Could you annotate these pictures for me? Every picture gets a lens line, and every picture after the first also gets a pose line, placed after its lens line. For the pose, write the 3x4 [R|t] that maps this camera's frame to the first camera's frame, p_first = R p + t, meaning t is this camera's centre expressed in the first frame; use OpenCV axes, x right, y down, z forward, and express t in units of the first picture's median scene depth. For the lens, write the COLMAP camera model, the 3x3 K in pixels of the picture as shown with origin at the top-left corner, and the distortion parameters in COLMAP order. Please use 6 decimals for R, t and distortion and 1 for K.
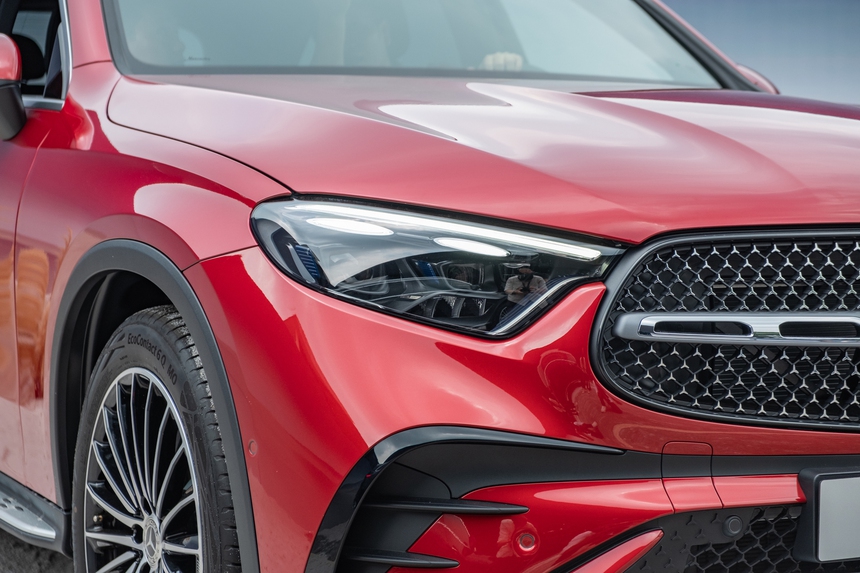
lens RADIAL K [[2117.8, 0, 434.3], [0, 2117.8, 285.3], [0, 0, 1]] dist [0.047210, 0.000000]
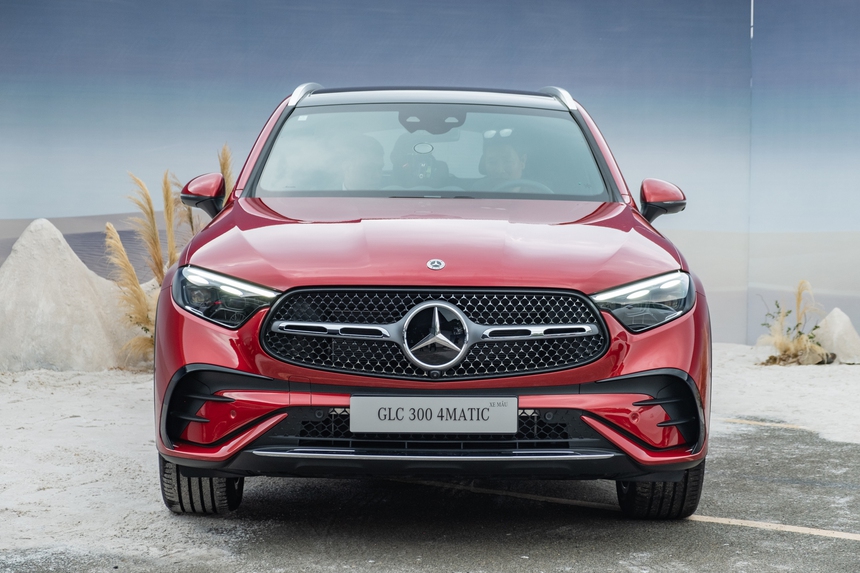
lens RADIAL K [[1715.3, 0, 431.8], [0, 1715.3, 284.0], [0, 0, 1]] dist [0.010529, 0.000000]
pose [[0.898682, 0.036798, -0.437055, 1.057358], [-0.036279, 0.999296, 0.009538, -0.051332], [0.437098, 0.007284, 0.899384, -0.635336]]
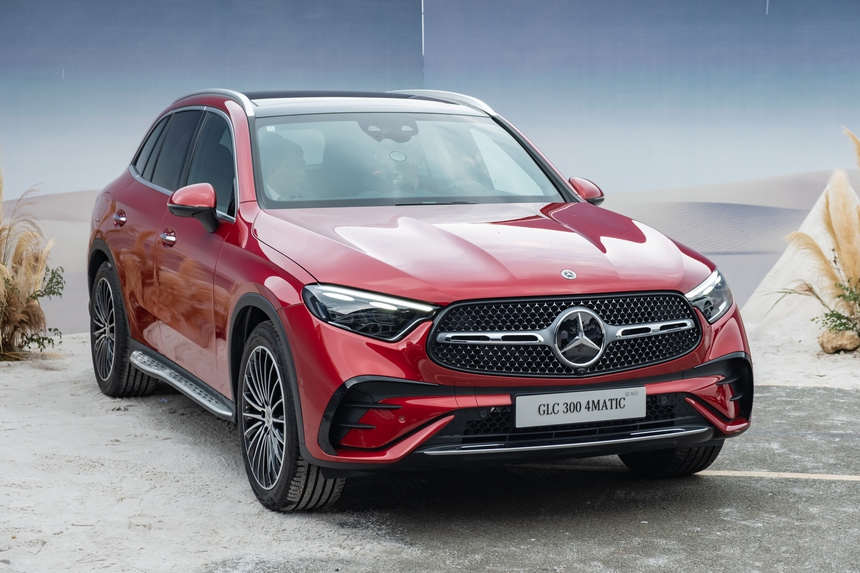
lens RADIAL K [[1678.5, 0, 426.1], [0, 1678.5, 289.2], [0, 0, 1]] dist [-0.007947, 0.000000]
pose [[0.996933, 0.004740, -0.078110, 0.228185], [-0.001466, 0.999120, 0.041917, -0.123808], [0.078240, -0.041674, 0.996063, -1.037024]]
